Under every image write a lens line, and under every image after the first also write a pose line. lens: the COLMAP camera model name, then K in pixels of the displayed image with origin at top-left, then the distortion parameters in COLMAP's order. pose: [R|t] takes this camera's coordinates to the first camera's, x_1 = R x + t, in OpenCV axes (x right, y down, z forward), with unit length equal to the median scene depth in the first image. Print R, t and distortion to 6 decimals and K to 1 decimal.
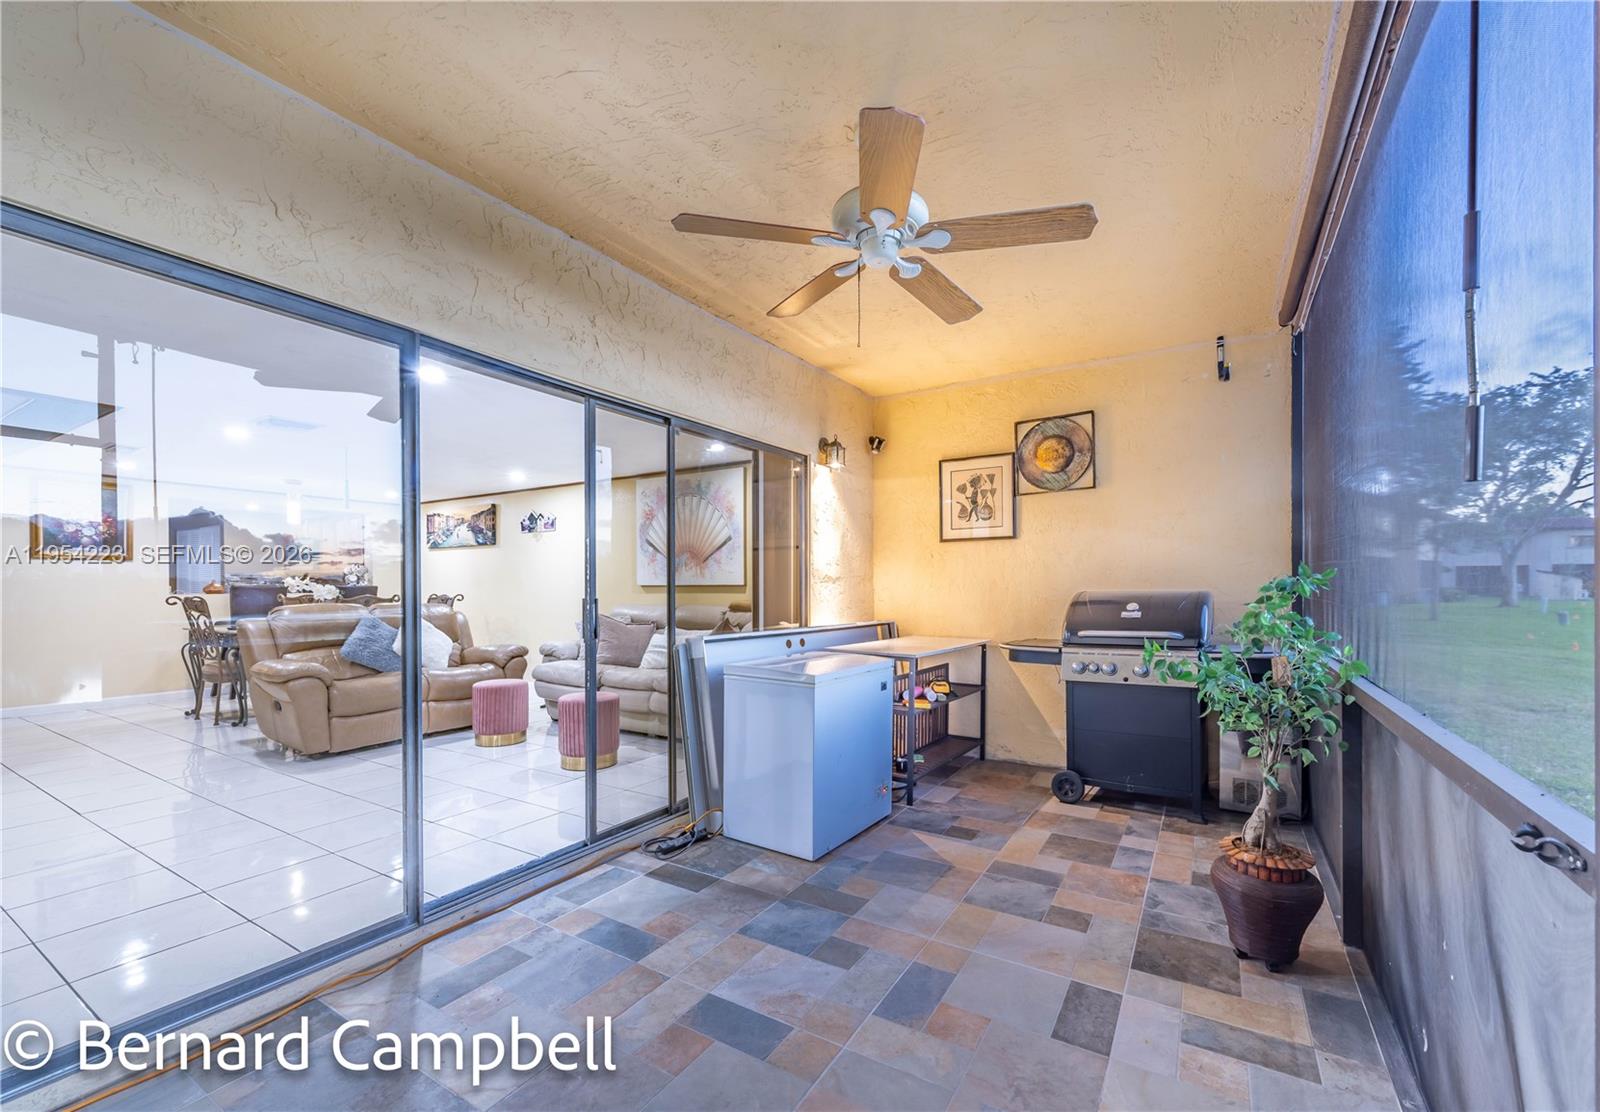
lens RADIAL K [[667.5, 0, 805.9], [0, 667.5, 582.1], [0, 0, 1]] dist [0.000898, -0.000056]
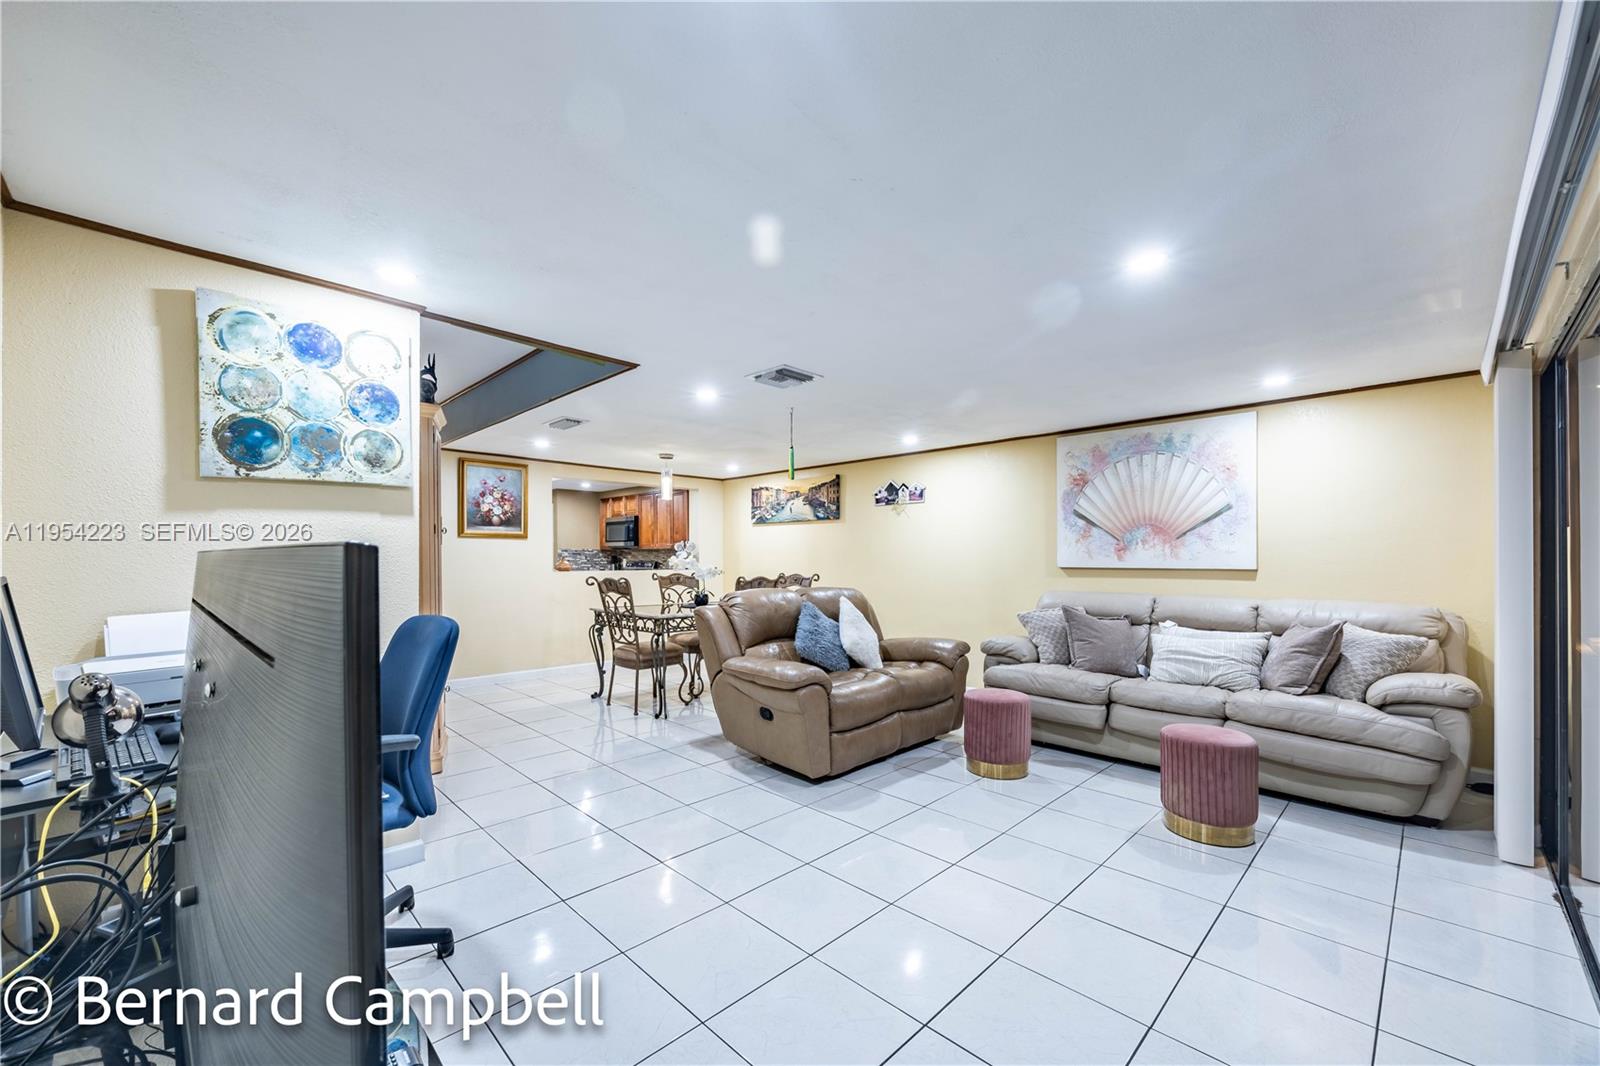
lens RADIAL K [[634.4, 0, 769.6], [0, 634.4, 555.2], [0, 0, 1]] dist [0.001694, 0.000117]
pose [[0.963690, 0.003804, -0.266998, -0.381641], [-0.002326, 0.999980, 0.005853, -0.013191], [0.267015, -0.005019, 0.963679, 0.155854]]
